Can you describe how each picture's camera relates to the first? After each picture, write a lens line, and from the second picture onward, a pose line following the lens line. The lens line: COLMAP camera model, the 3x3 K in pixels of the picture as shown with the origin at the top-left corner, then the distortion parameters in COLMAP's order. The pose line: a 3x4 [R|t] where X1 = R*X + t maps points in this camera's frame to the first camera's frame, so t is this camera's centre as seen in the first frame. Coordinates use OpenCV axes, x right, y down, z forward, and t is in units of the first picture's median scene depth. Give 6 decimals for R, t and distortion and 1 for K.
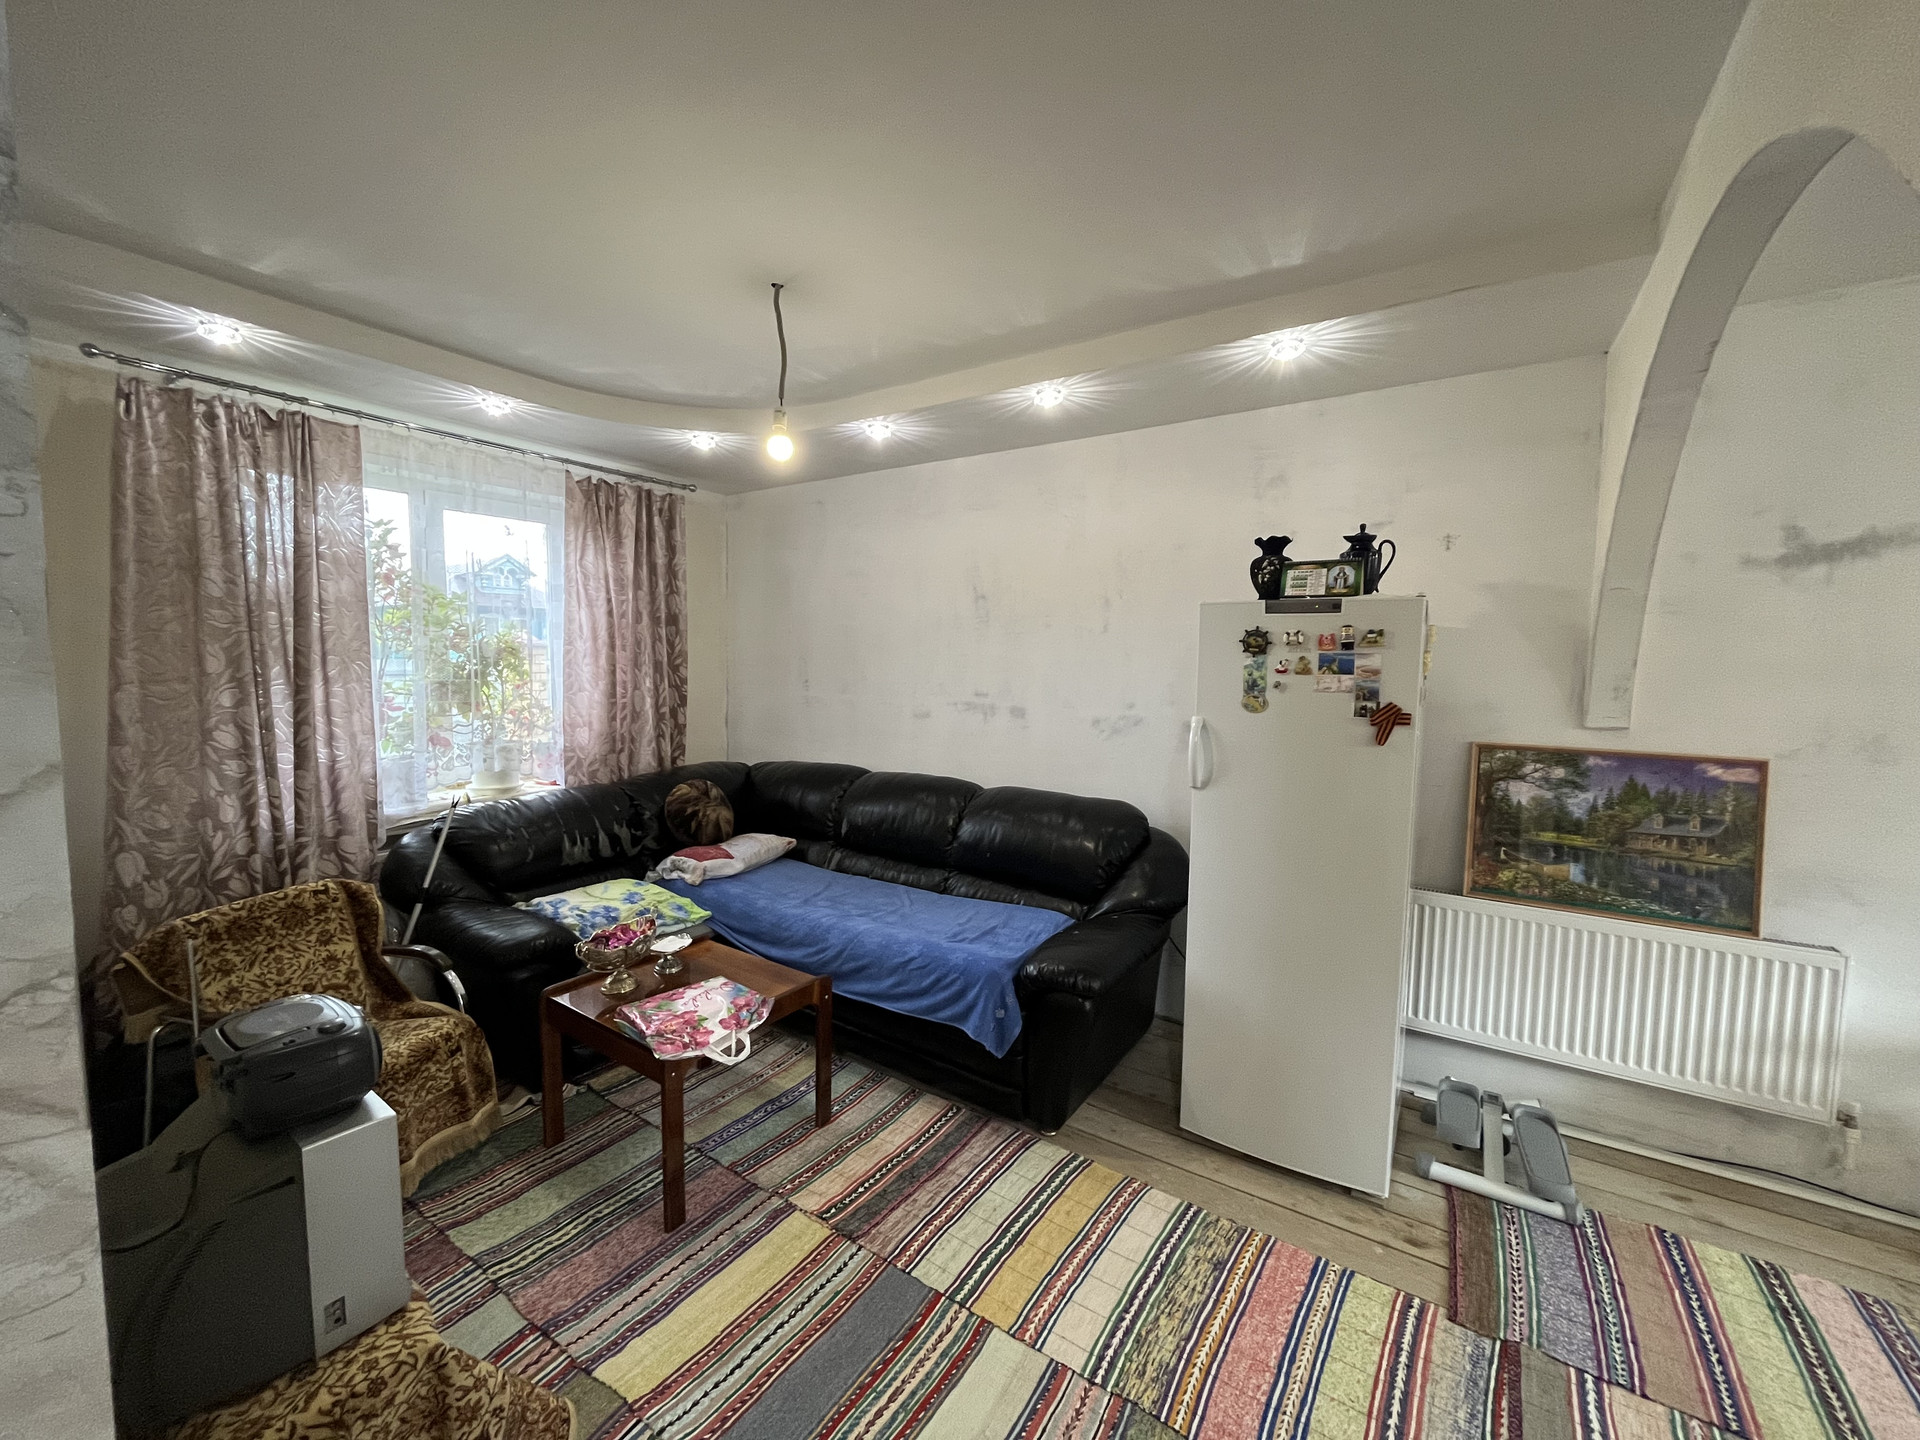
lens RADIAL K [[772.4, 0, 961.6], [0, 772.4, 722.8], [0, 0, 1]] dist [-0.002873, -0.000488]
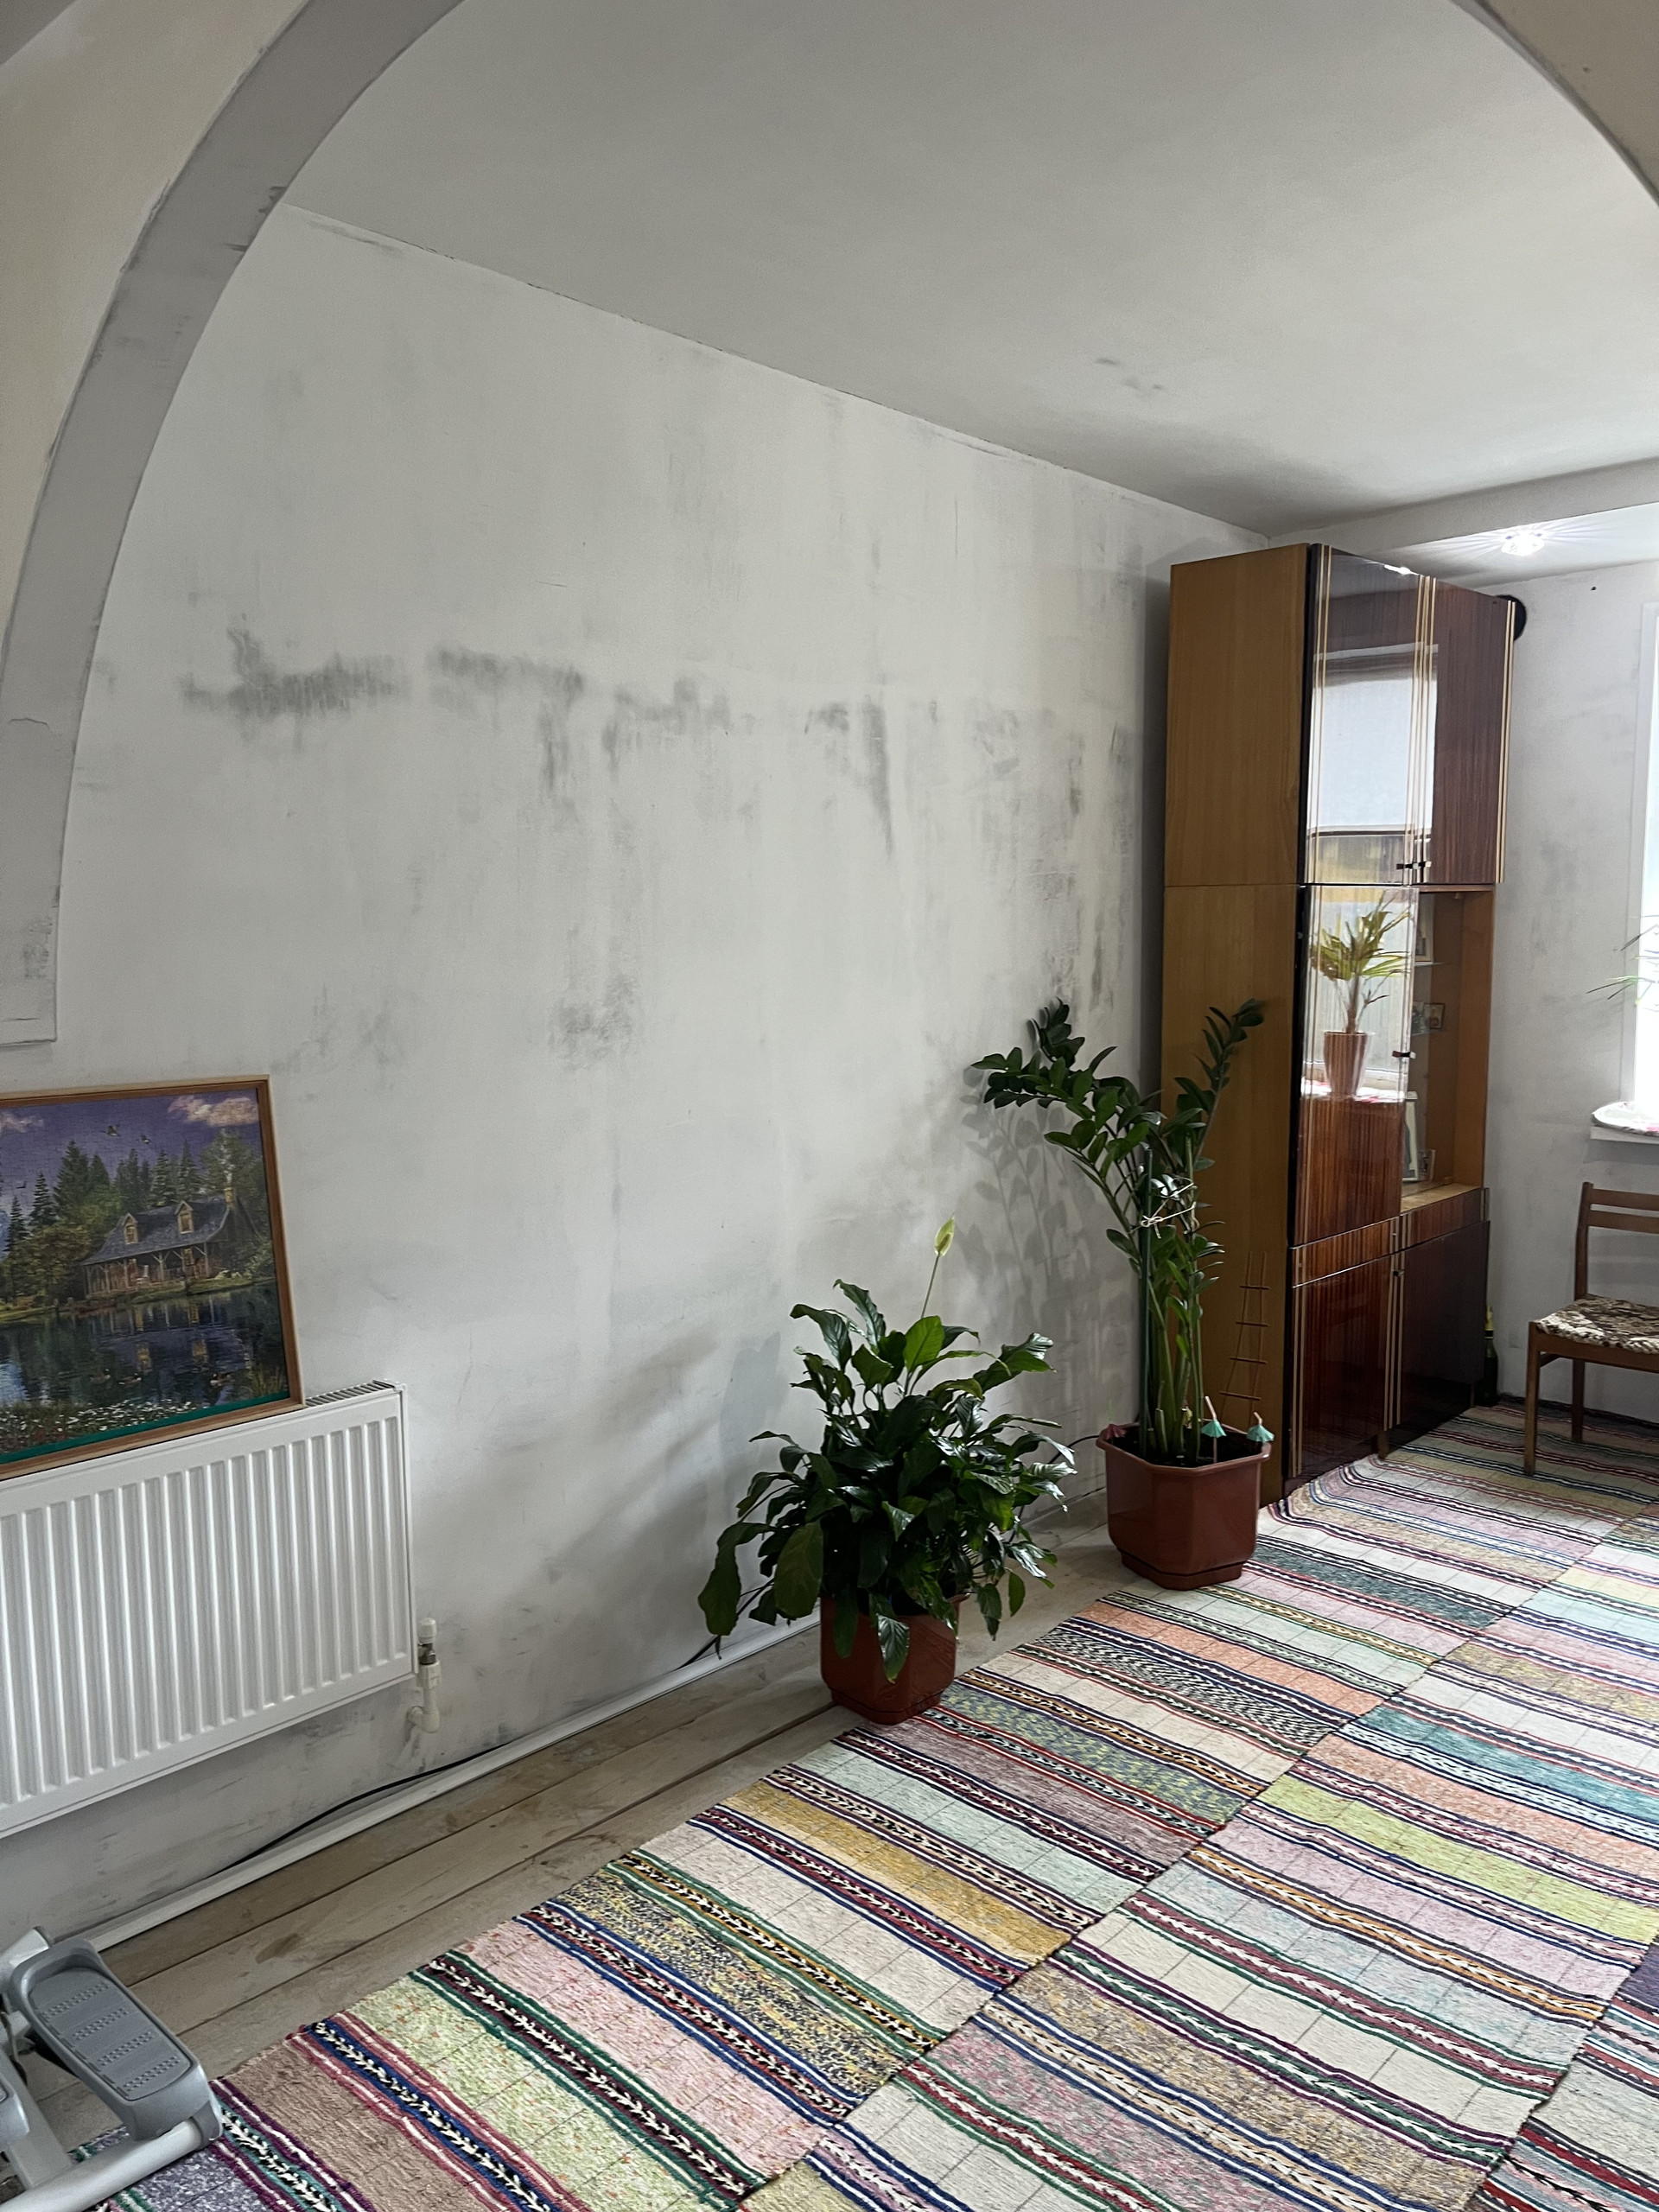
lens RADIAL K [[1679.0, 0, 830.5], [0, 1679.0, 1110.3], [0, 0, 1]] dist [0.016218, -0.015869]
pose [[0.155523, -0.124982, 0.979894, -0.036508], [0.085667, 0.989933, 0.112665, -0.025461], [-0.984111, 0.066423, 0.164664, 0.410853]]
